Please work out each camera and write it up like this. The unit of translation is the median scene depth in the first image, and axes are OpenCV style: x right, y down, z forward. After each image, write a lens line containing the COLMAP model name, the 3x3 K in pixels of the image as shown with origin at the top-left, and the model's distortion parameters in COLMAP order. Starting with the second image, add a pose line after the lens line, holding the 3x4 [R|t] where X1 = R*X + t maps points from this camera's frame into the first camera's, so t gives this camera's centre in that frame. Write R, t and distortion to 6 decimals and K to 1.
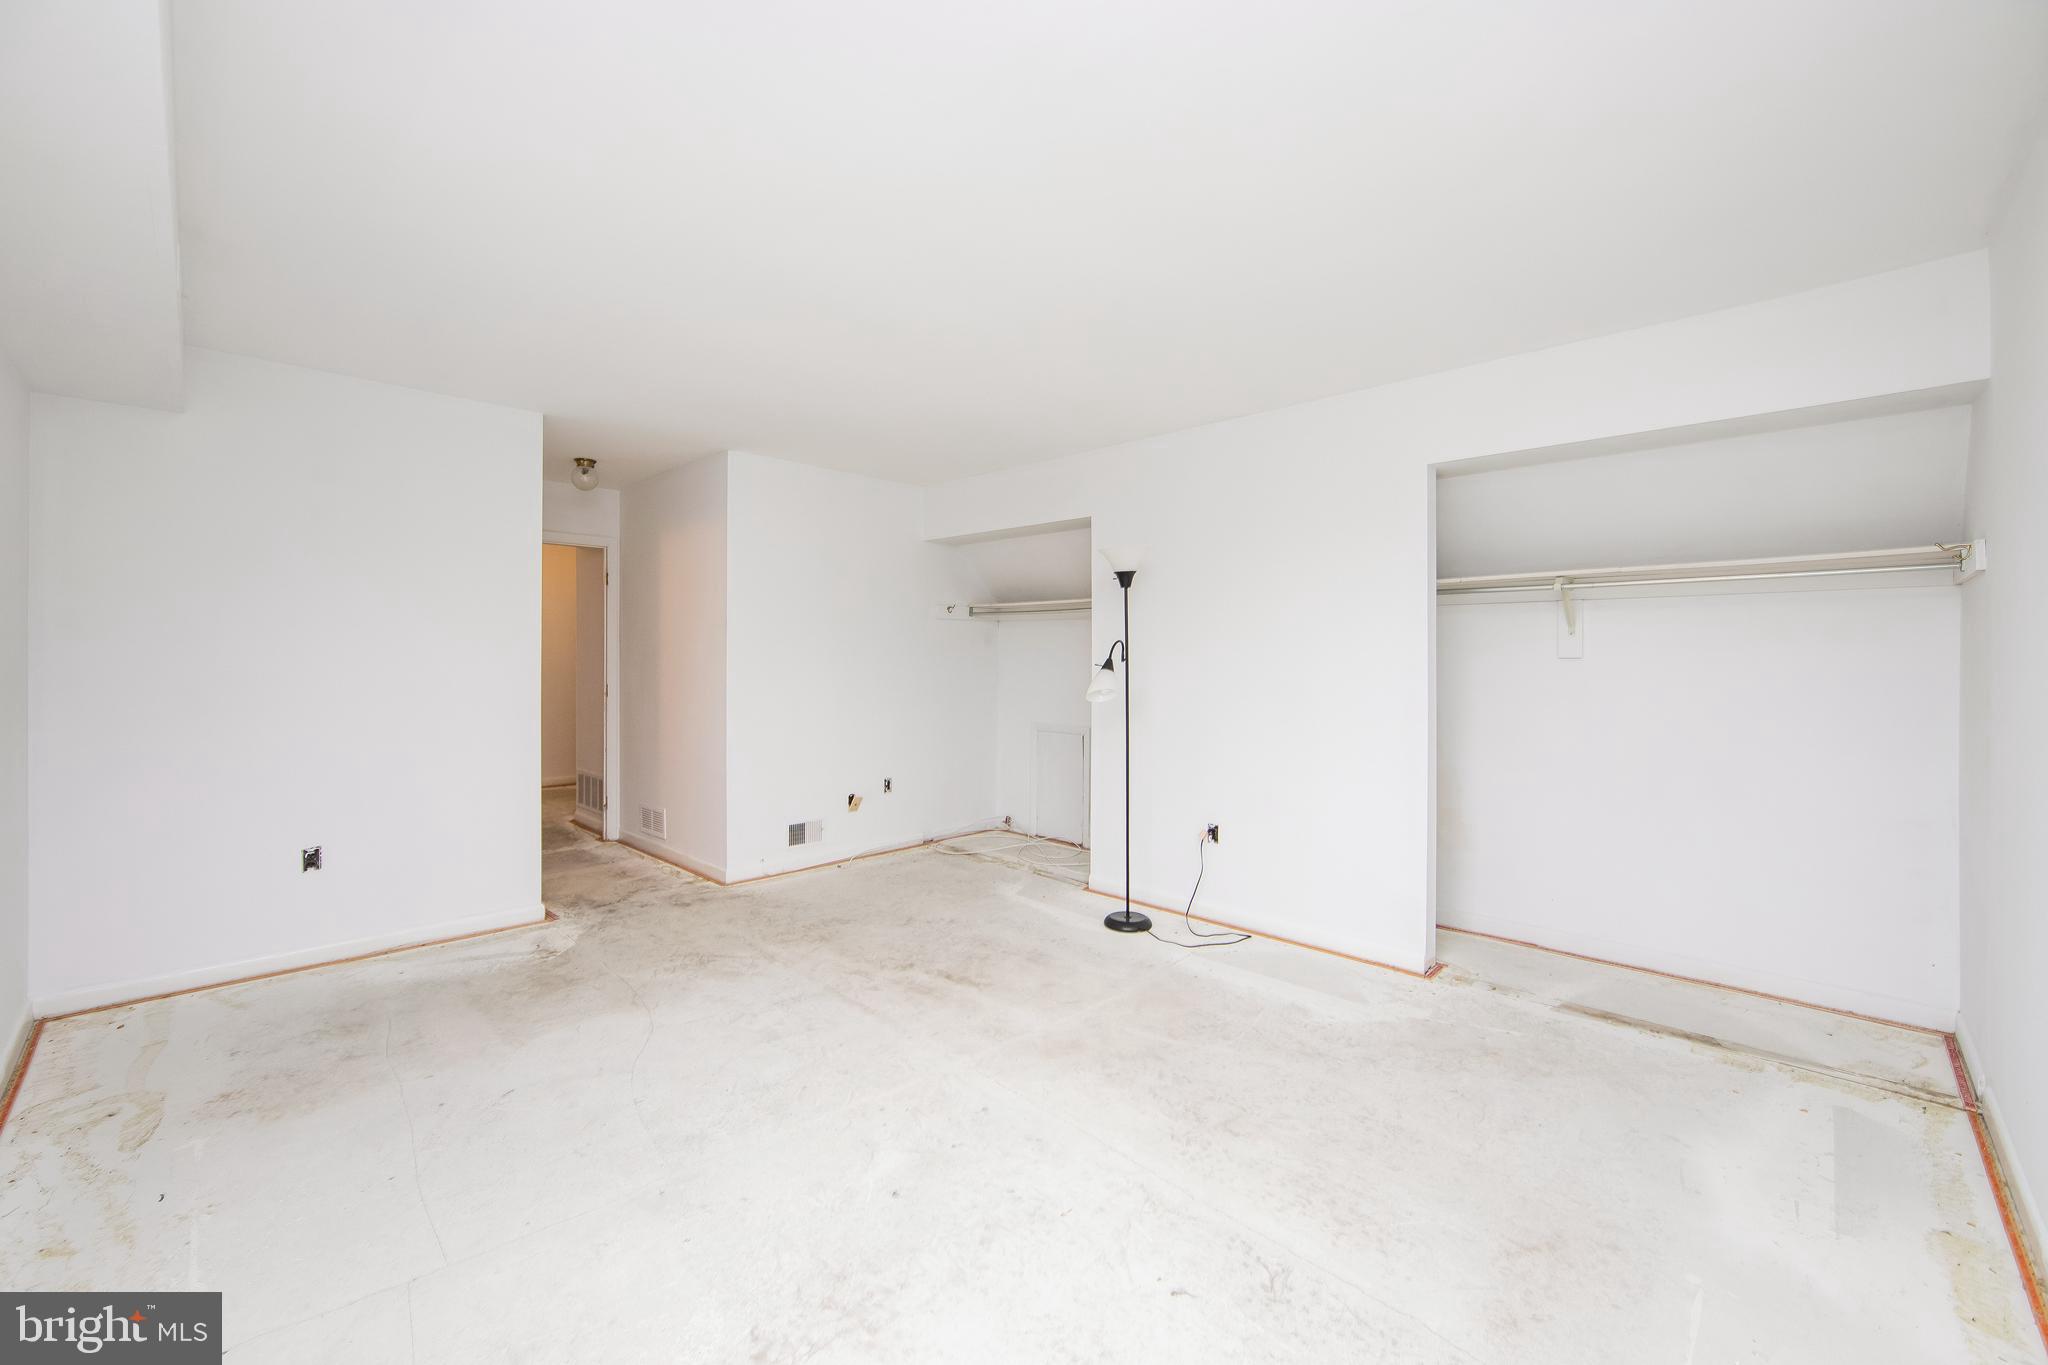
lens RADIAL K [[809.2, 0, 1004.4], [0, 809.2, 683.1], [0, 0, 1]] dist [-0.002192, 0.000141]
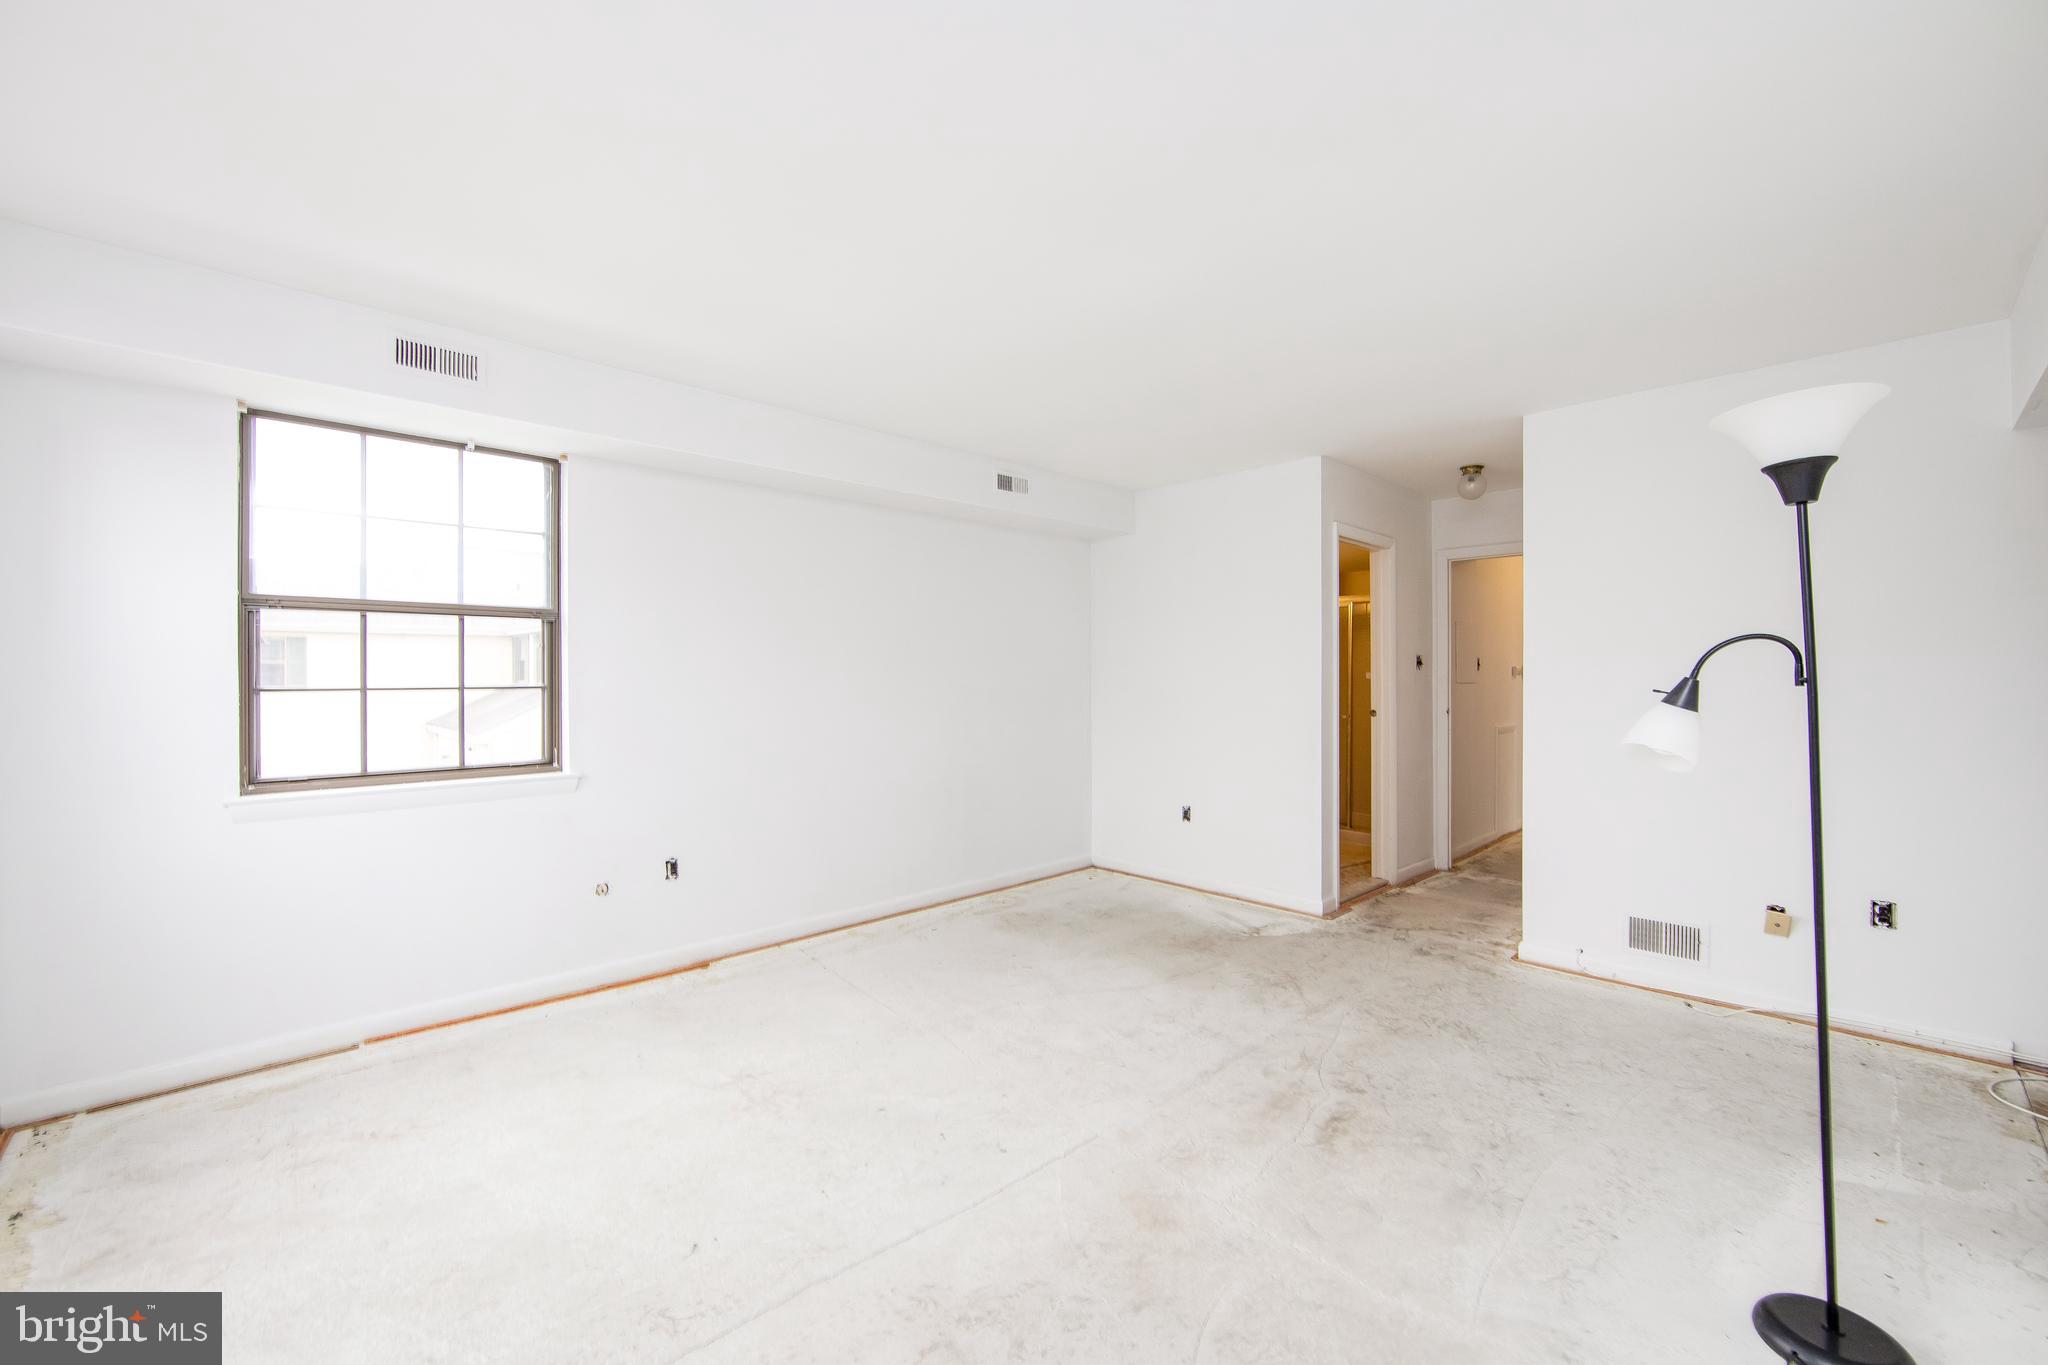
lens RADIAL K [[809.2, 0, 1004.4], [0, 809.2, 683.1], [0, 0, 1]] dist [-0.002192, 0.000141]
pose [[-0.016611, 0.003852, -0.999855, 0.625393], [-0.024560, 0.999689, 0.004259, -0.020309], [0.999560, 0.024627, -0.016511, 0.675054]]
